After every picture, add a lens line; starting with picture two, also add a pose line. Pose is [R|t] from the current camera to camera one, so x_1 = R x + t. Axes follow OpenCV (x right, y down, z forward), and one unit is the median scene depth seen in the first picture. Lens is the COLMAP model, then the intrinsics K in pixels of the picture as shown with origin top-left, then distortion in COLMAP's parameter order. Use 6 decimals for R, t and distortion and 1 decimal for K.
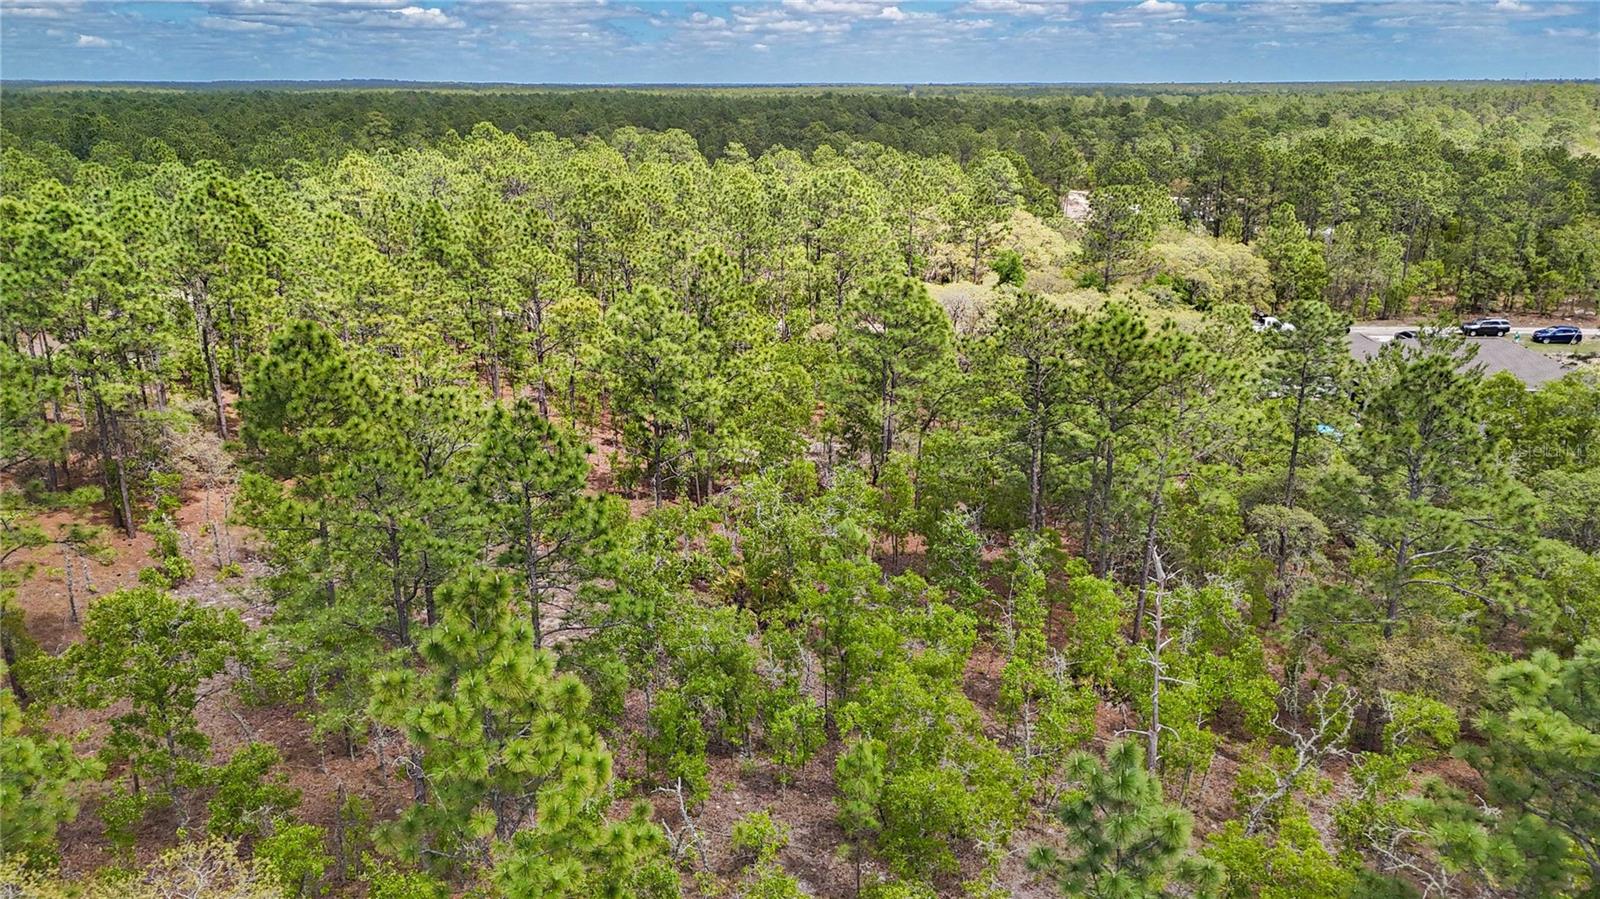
lens RADIAL K [[1169.7, 0, 810.8], [0, 1169.7, 449.4], [0, 0, 1]] dist [0.063304, -0.041819]
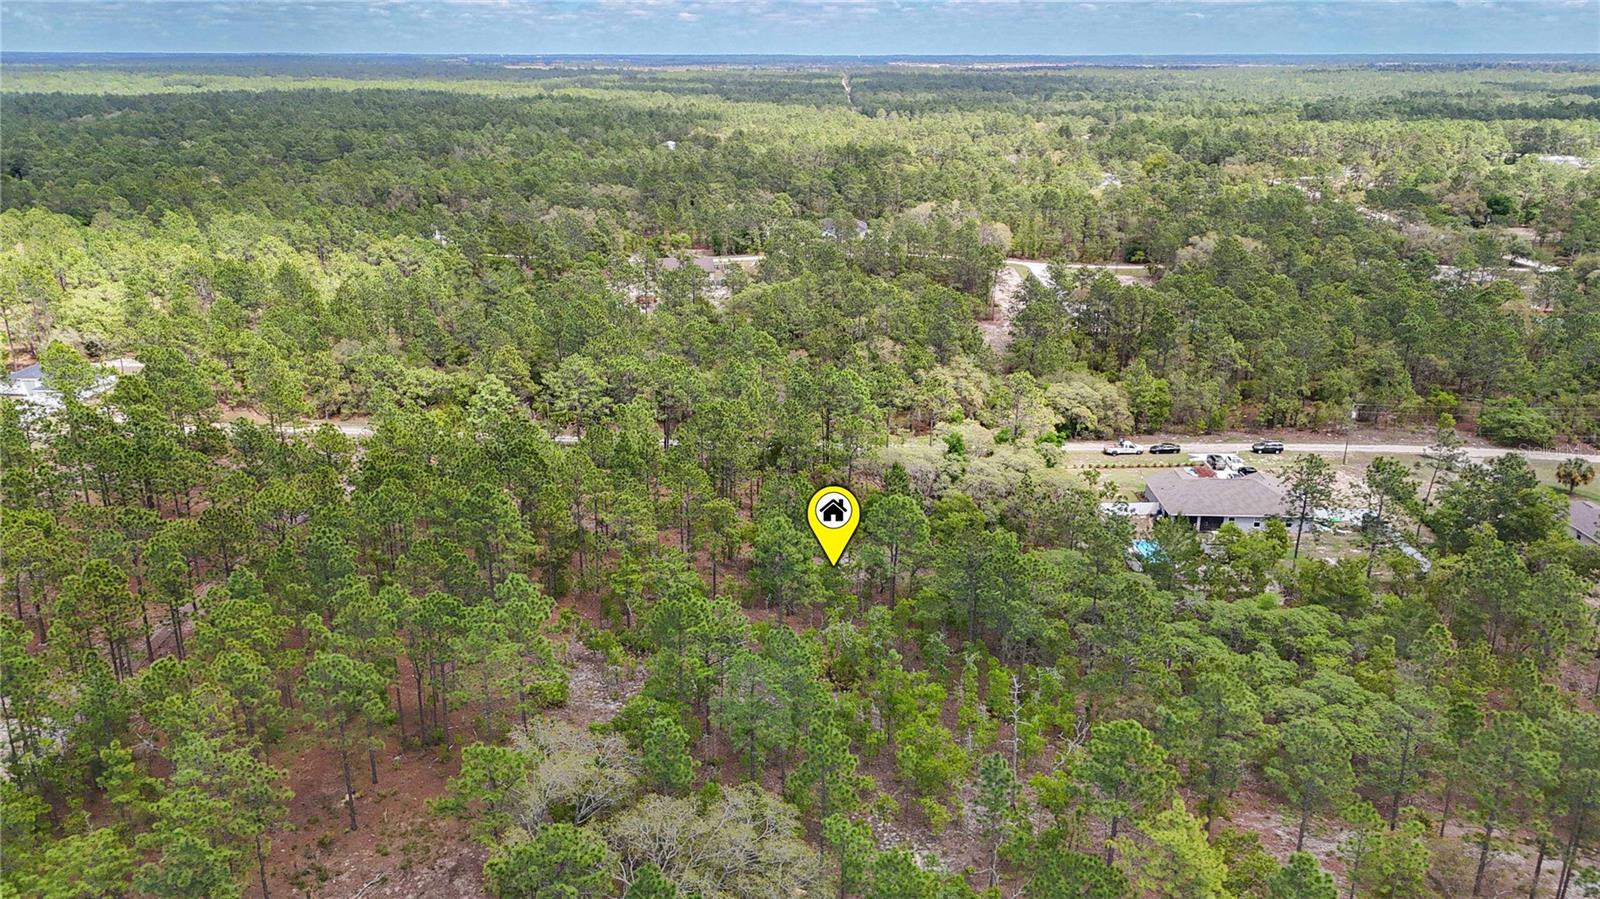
lens RADIAL K [[1169.7, 0, 810.8], [0, 1169.7, 449.4], [0, 0, 1]] dist [0.063304, -0.041819]
pose [[0.998503, -0.006341, 0.054323, -0.241528], [0.005393, 0.999831, 0.017581, -0.360883], [-0.054425, -0.017262, 0.998369, -1.243255]]
